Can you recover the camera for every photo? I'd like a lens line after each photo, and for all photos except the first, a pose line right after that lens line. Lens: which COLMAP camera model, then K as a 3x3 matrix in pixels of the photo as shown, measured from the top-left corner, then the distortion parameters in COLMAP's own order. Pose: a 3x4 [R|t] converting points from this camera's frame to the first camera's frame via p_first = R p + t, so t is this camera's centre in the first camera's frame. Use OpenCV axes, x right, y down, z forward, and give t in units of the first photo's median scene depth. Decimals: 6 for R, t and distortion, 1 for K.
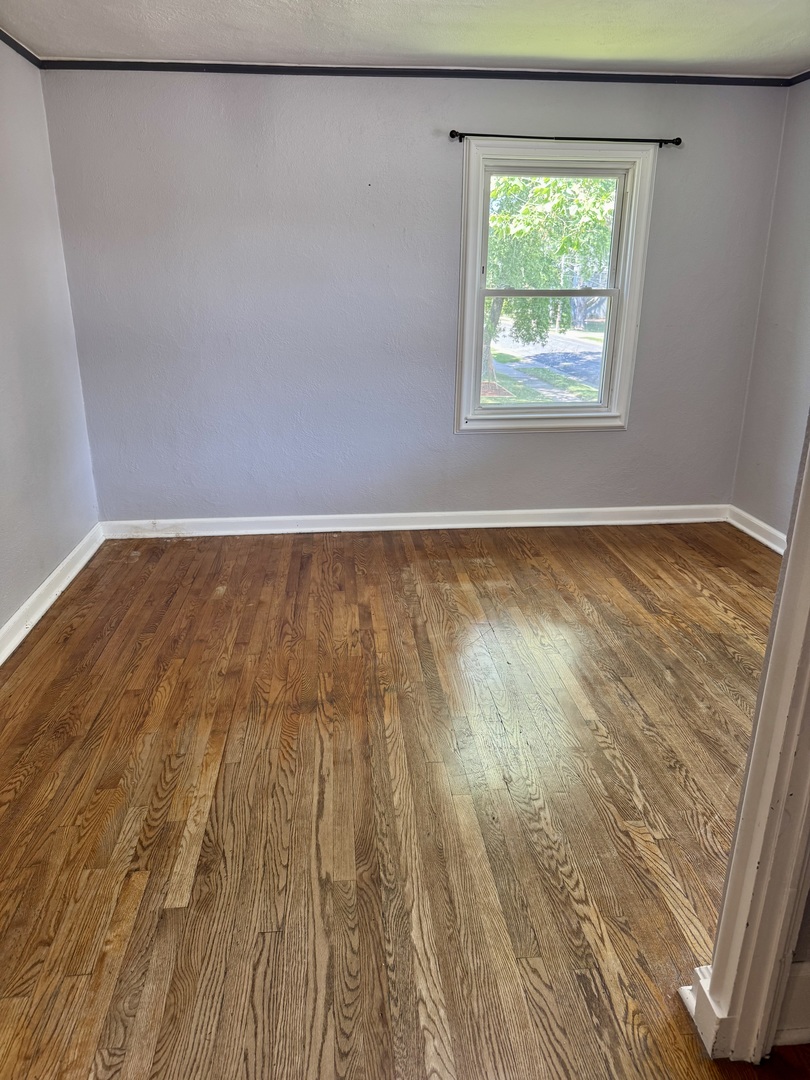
lens RADIAL K [[760.3, 0, 405.0], [0, 760.3, 540.0], [0, 0, 1]] dist [0.017452, -0.023647]
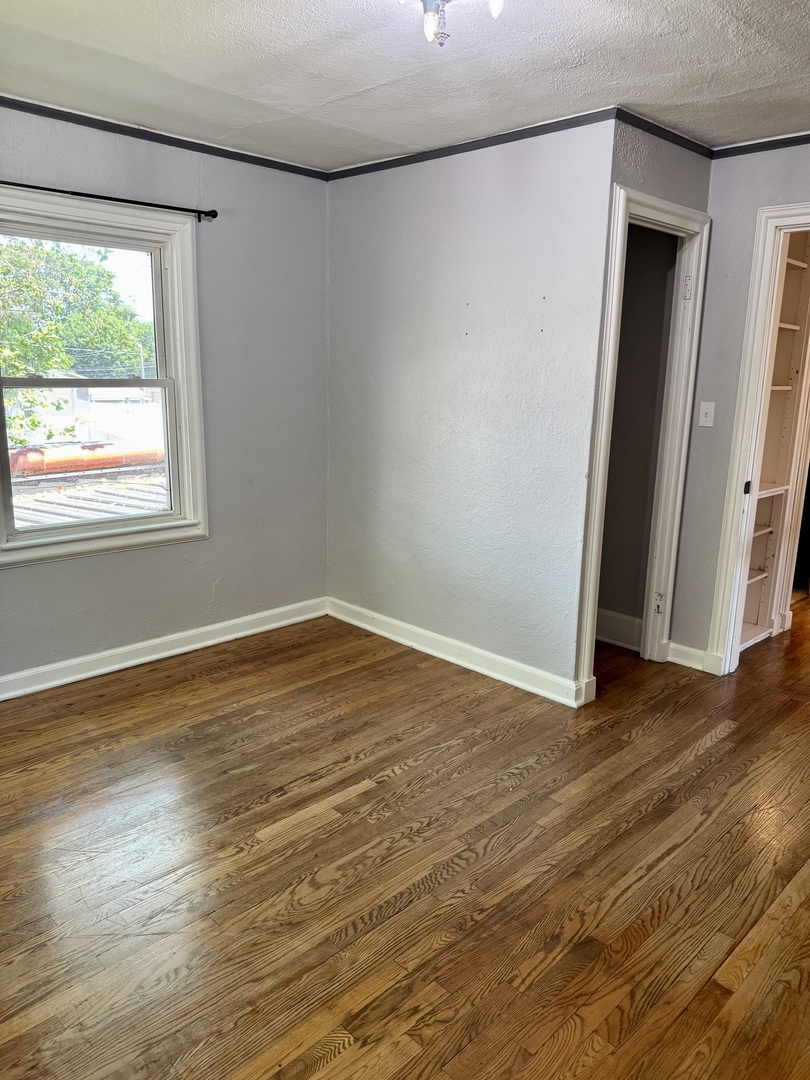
lens RADIAL K [[770.6, 0, 420.8], [0, 770.6, 520.6], [0, 0, 1]] dist [0.000189, -0.026901]
pose [[-0.644630, -0.174826, 0.744237, -0.544543], [0.227874, 0.885309, 0.405341, -0.518997], [-0.729744, 0.430887, -0.530858, 1.460279]]
